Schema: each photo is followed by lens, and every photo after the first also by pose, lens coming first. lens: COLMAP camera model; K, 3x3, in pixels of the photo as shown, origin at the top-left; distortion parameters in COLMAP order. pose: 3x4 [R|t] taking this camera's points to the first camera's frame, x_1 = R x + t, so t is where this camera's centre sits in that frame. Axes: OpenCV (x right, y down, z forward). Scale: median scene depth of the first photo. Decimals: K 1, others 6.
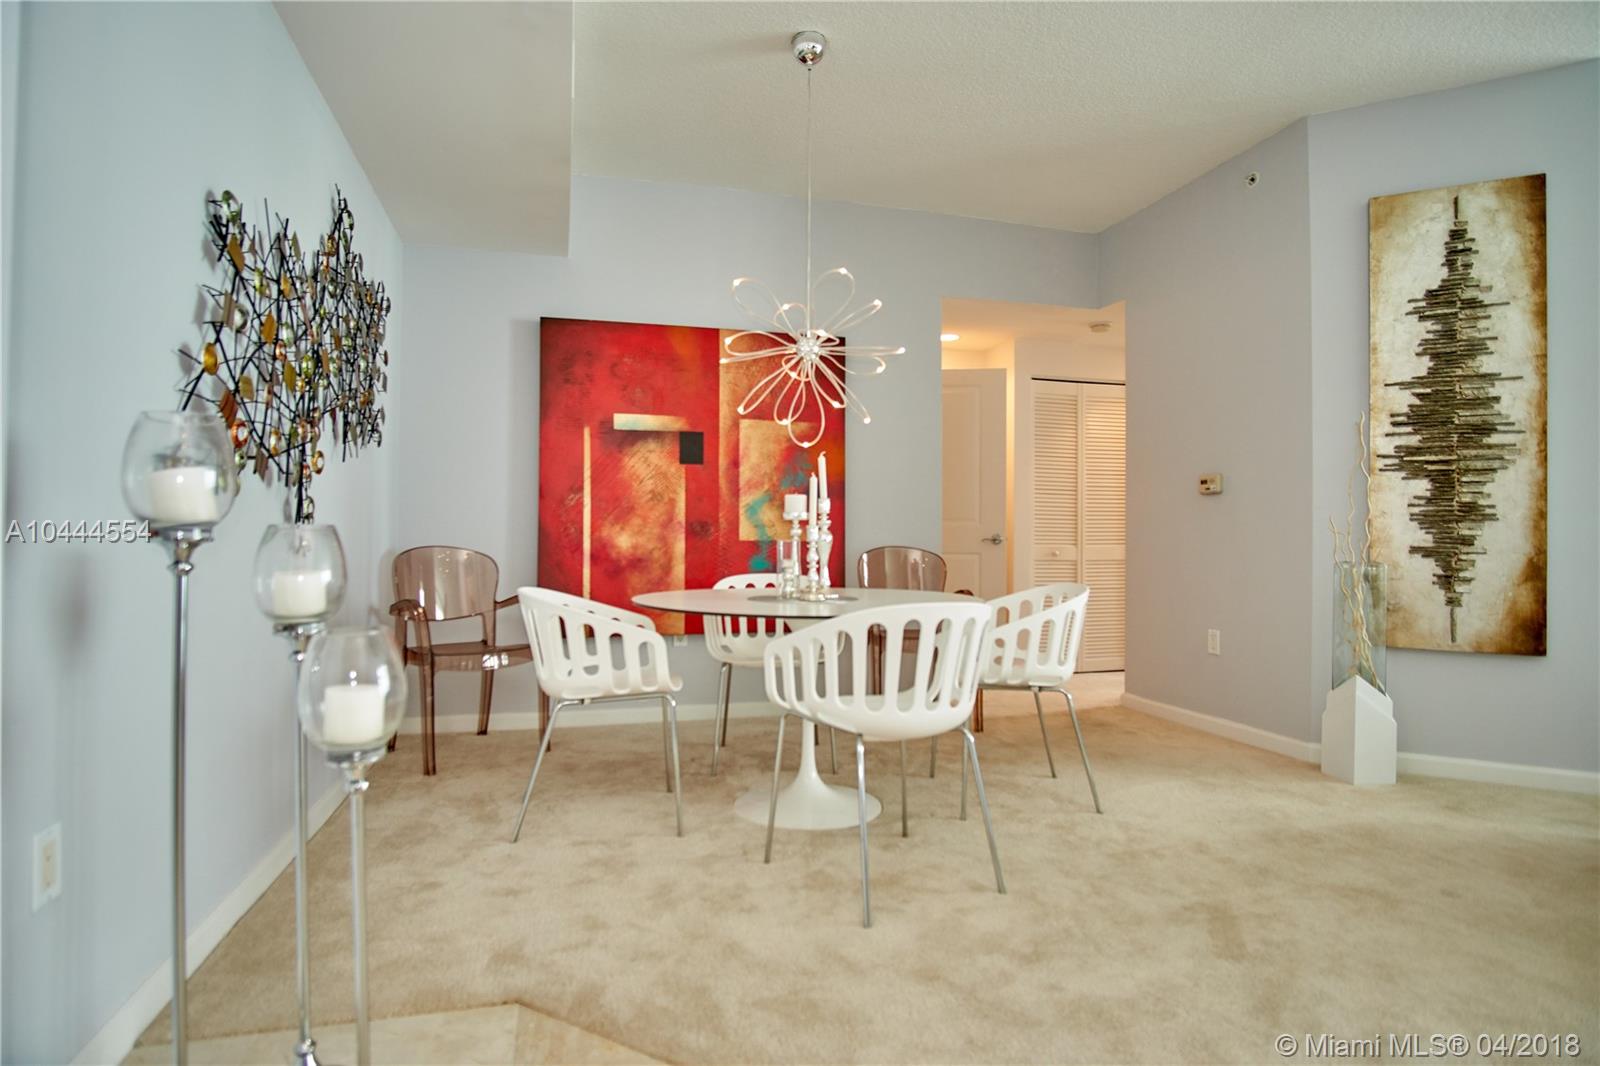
lens RADIAL K [[853.6, 0, 796.7], [0, 853.6, 525.4], [0, 0, 1]] dist [-0.033957, 0.009503]
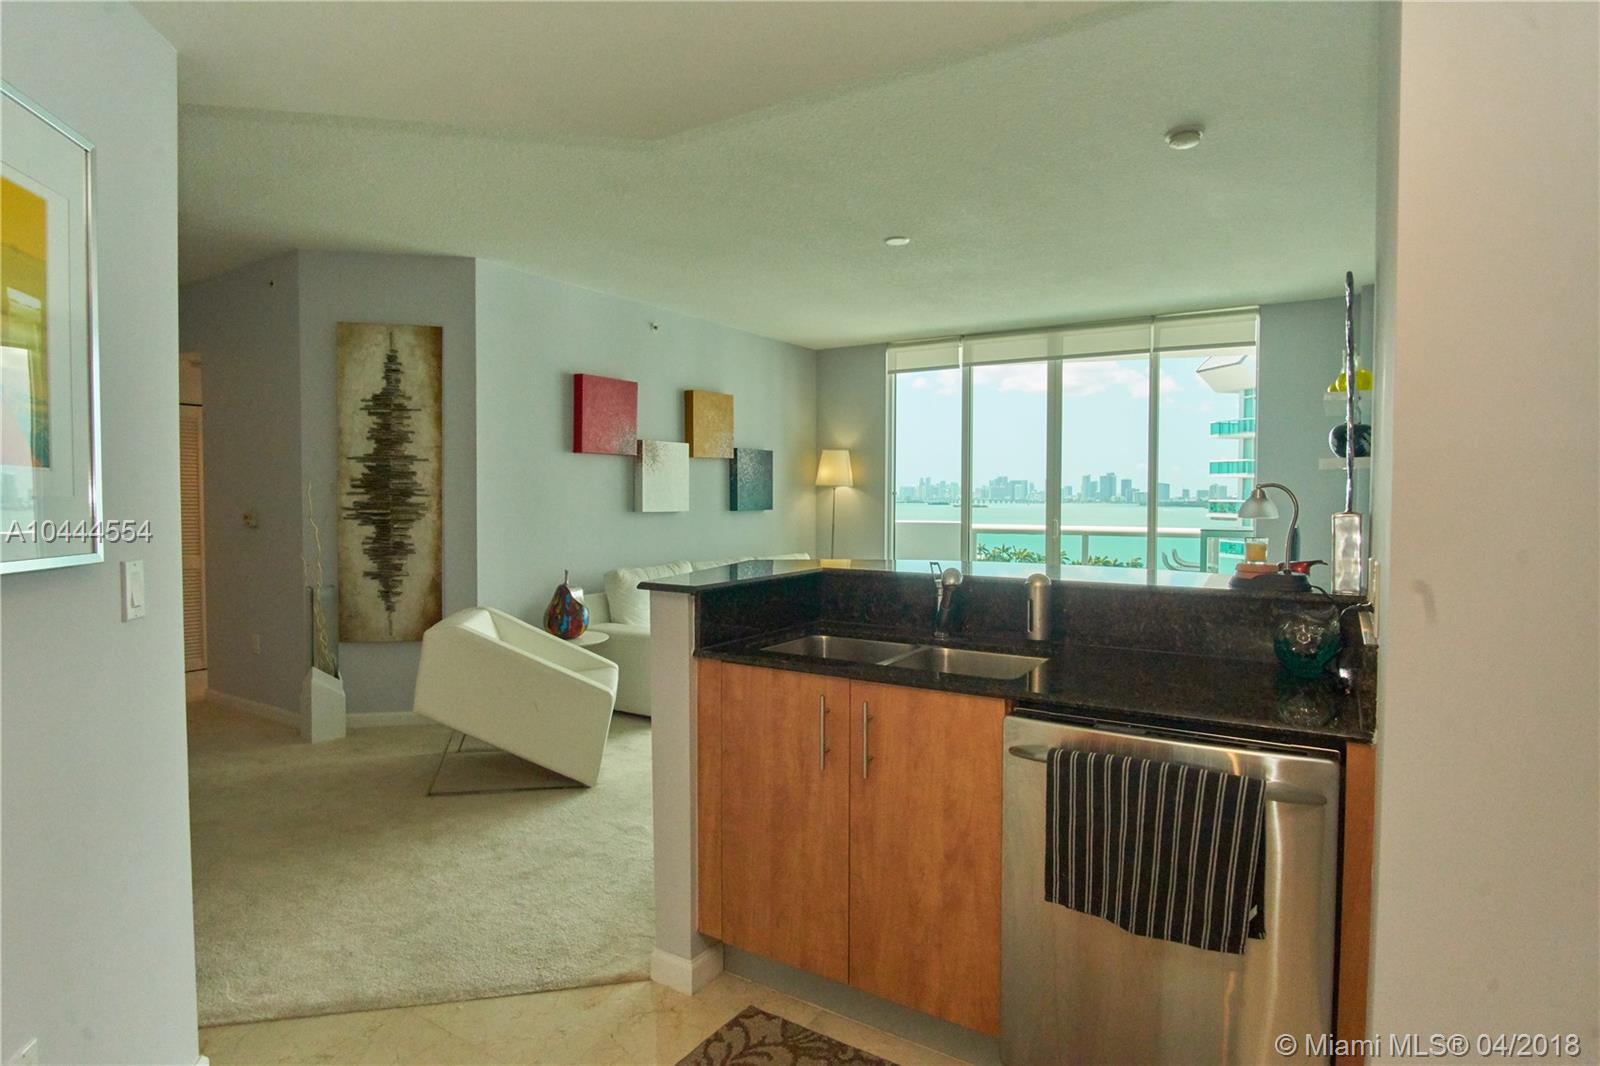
lens RADIAL K [[853.6, 0, 796.7], [0, 853.6, 525.4], [0, 0, 1]] dist [-0.033957, 0.009503]
pose [[0.742455, -0.026244, 0.669382, 0.315943], [-0.008306, 0.998795, 0.048372, -0.133104], [-0.669845, -0.041474, 0.741342, -0.580600]]
